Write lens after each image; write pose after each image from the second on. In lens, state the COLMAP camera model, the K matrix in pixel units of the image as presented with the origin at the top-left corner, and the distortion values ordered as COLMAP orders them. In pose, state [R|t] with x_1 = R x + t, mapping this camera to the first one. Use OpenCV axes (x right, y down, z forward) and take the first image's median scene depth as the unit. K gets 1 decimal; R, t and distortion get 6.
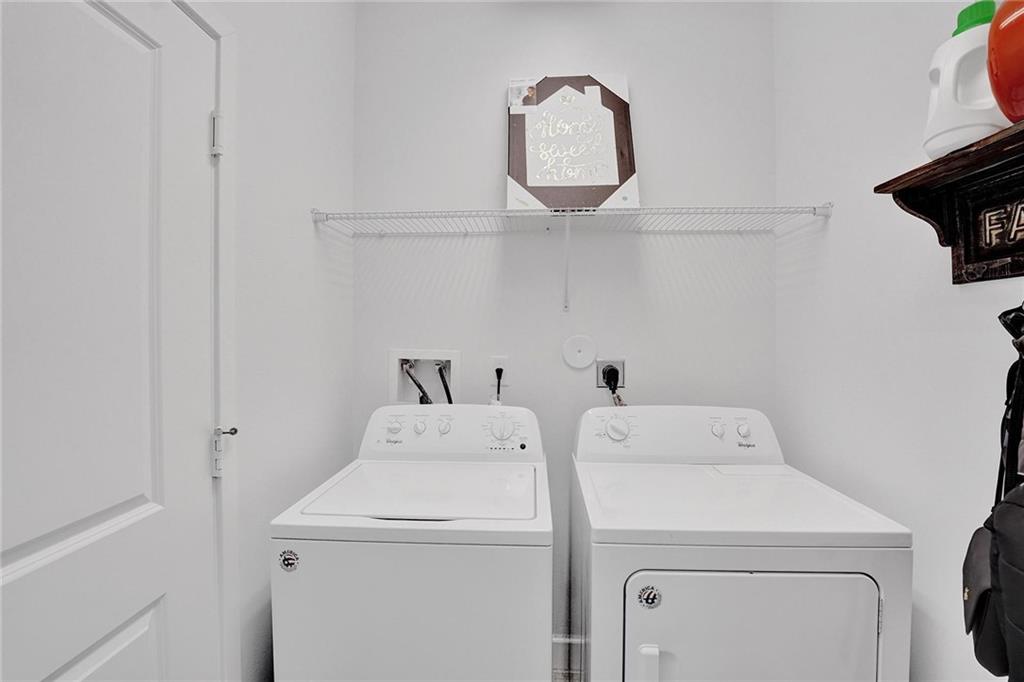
lens RADIAL K [[429.4, 0, 519.5], [0, 429.4, 338.3], [0, 0, 1]] dist [-0.029421, 0.000223]
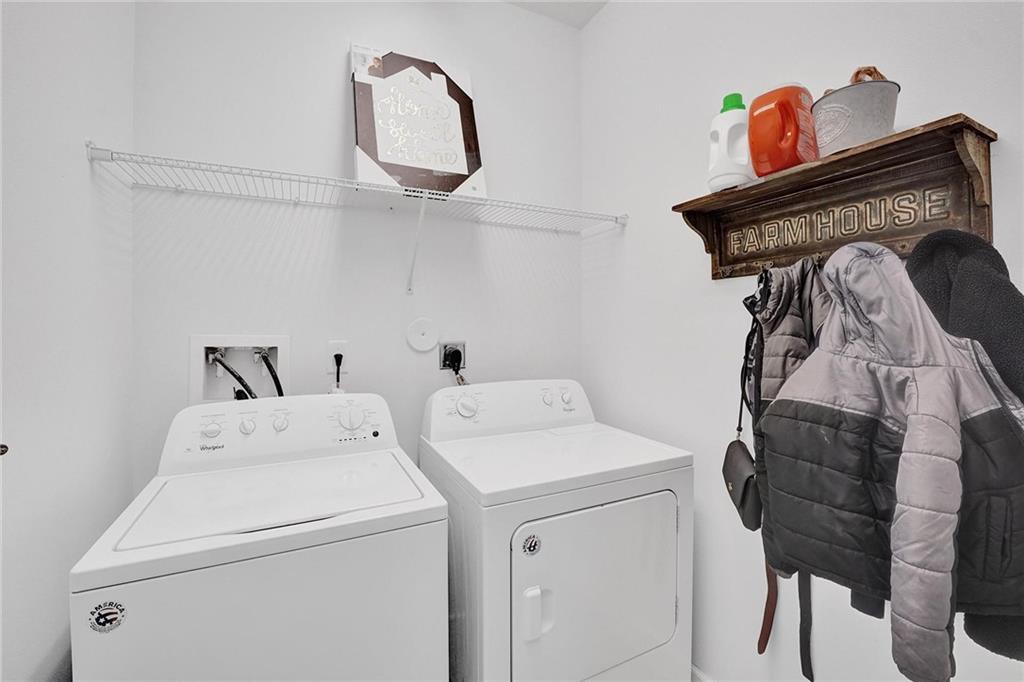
lens RADIAL K [[432.6, 0, 520.4], [0, 432.6, 327.8], [0, 0, 1]] dist [-0.024641, -0.000614]
pose [[0.870154, -0.007232, 0.492727, -0.178106], [0.009455, 0.999953, -0.002021, 0.021912], [-0.492689, 0.006417, 0.870182, 0.009304]]
